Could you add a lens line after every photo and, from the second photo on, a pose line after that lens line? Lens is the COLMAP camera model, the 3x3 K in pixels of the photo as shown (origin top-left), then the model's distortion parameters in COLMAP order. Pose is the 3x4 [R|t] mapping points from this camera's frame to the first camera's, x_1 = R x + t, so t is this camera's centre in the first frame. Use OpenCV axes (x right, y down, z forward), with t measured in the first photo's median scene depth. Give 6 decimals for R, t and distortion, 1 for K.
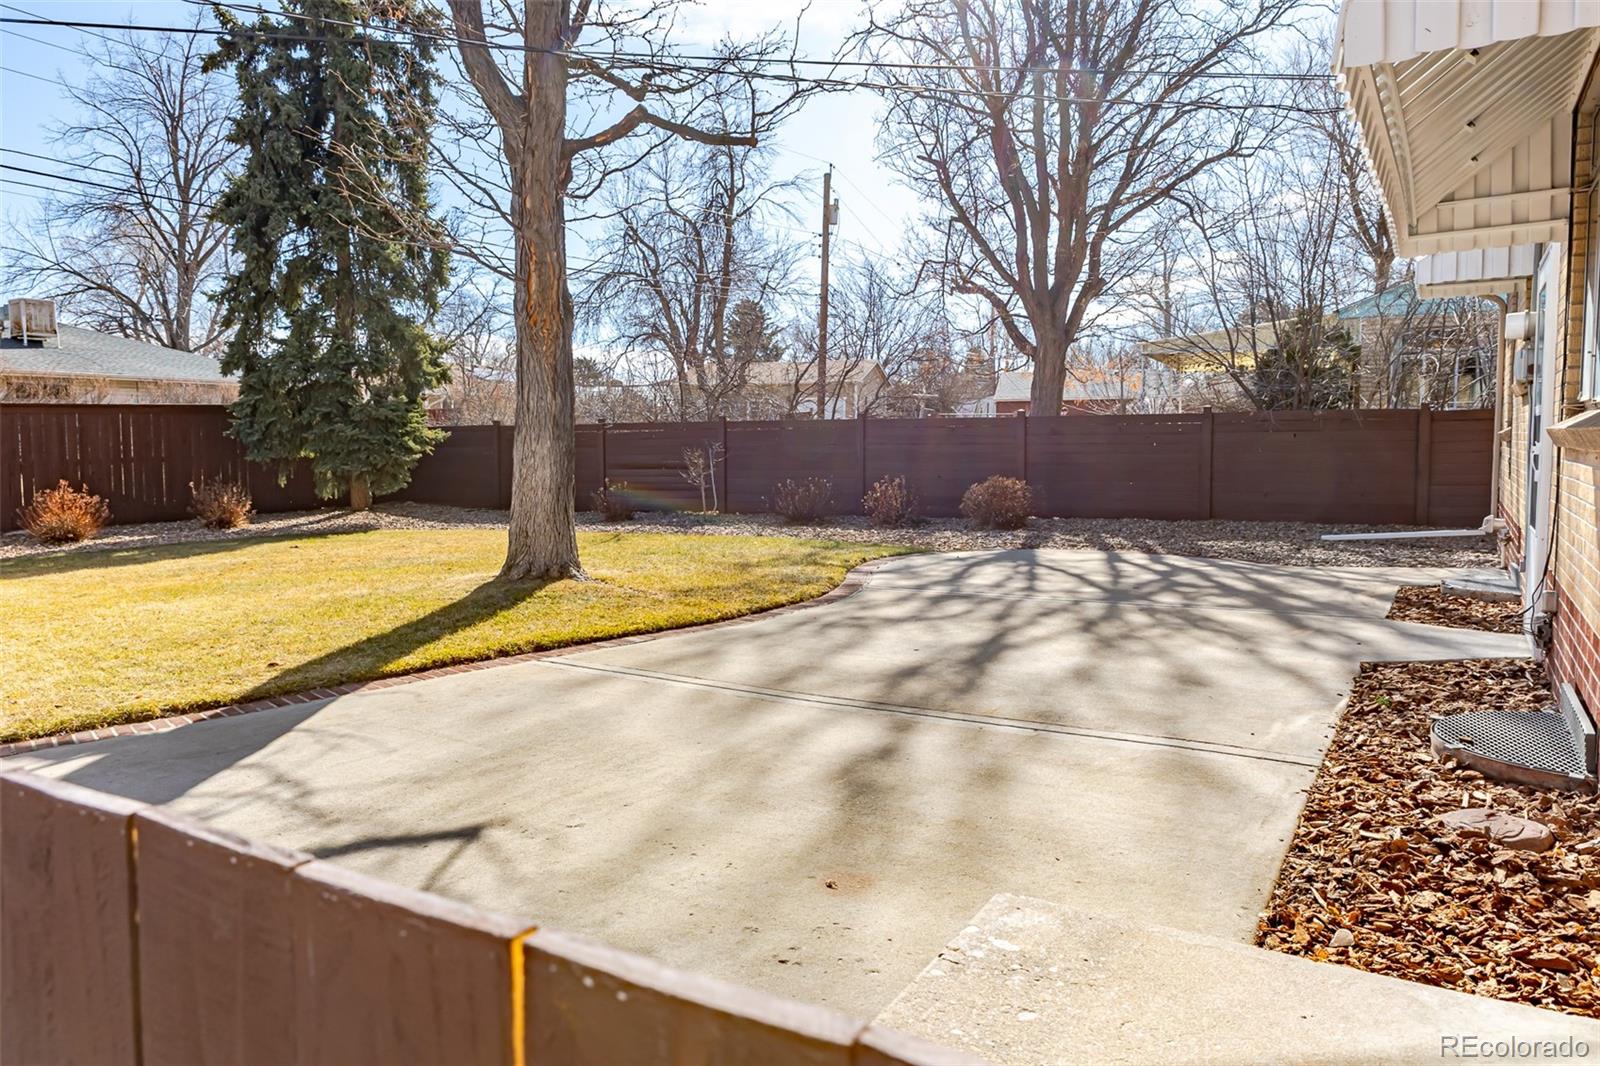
lens RADIAL K [[1072.0, 0, 800.0], [0, 1072.0, 533.0], [0, 0, 1]] dist [-0.003240, -0.001466]
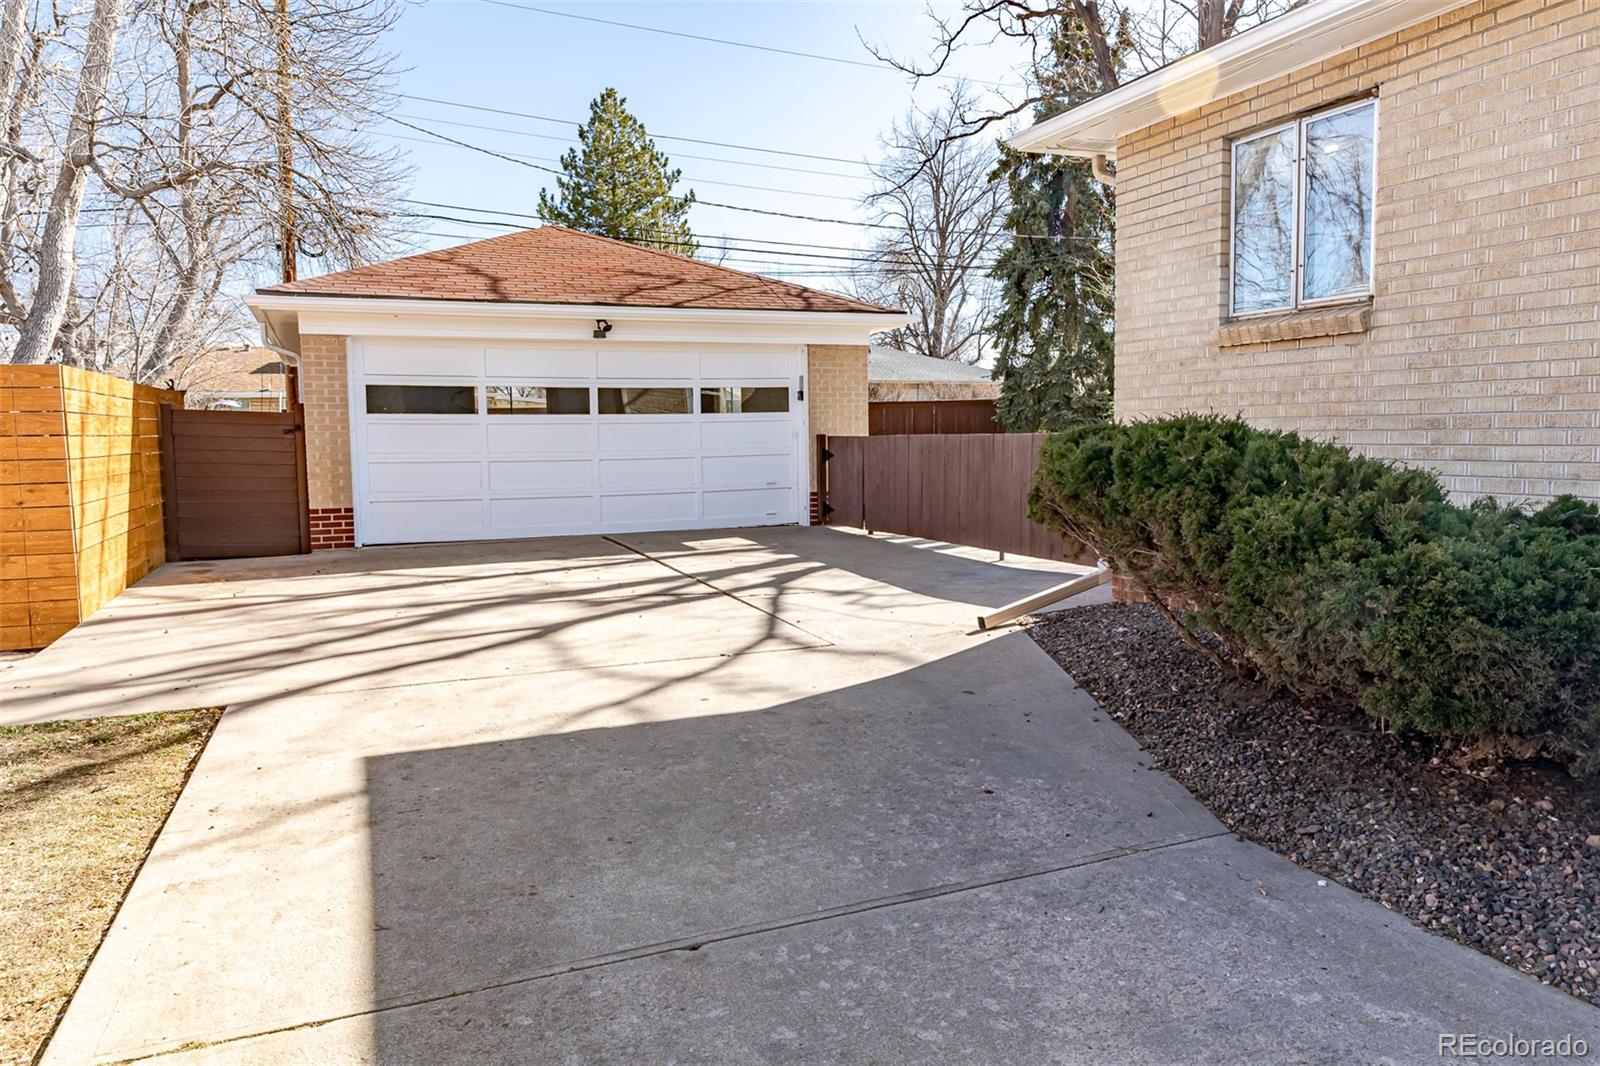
lens RADIAL K [[1072.0, 0, 800.0], [0, 1072.0, 533.0], [0, 0, 1]] dist [-0.003240, -0.001466]
pose [[0.814670, 0.044509, -0.578214, 0.128544], [-0.036684, 0.999009, 0.025215, 0.040748], [0.578763, 0.000669, 0.815496, -0.394290]]
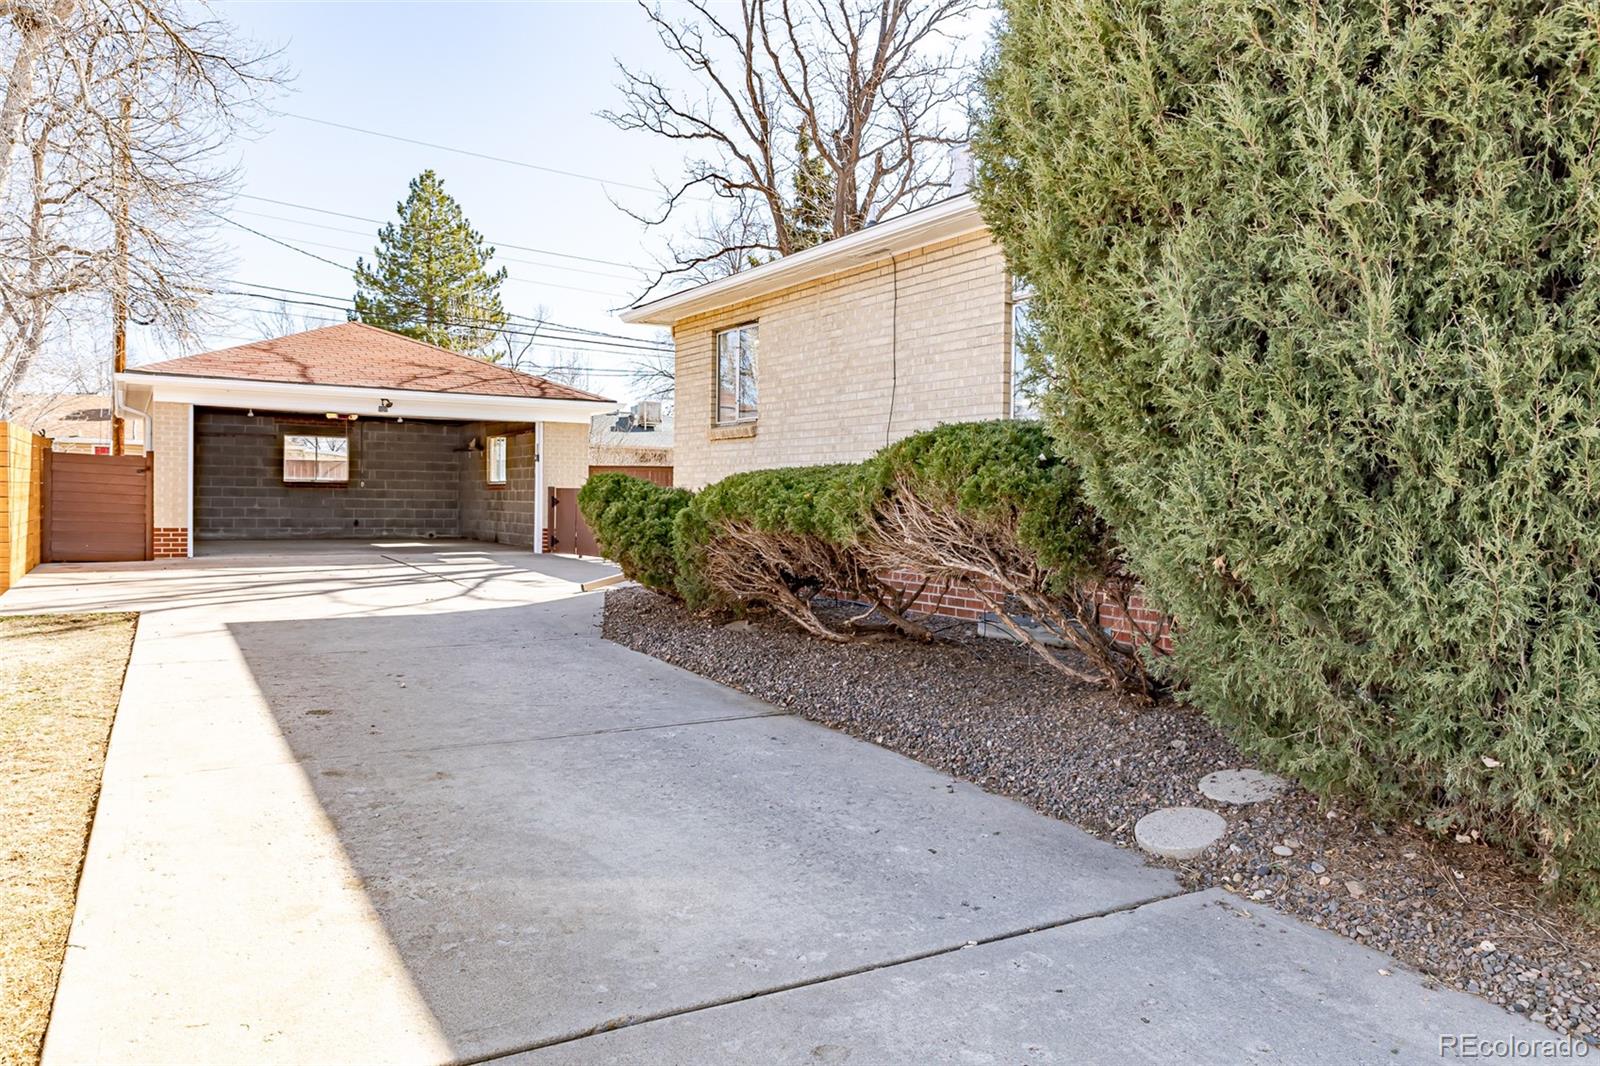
lens RADIAL K [[1072.0, 0, 800.0], [0, 1072.0, 533.0], [0, 0, 1]] dist [-0.003240, -0.001466]
pose [[0.895396, 0.029777, -0.444274, 0.962806], [-0.054400, 0.997603, -0.042775, 0.124342], [0.441935, 0.062469, 0.894869, -1.046079]]
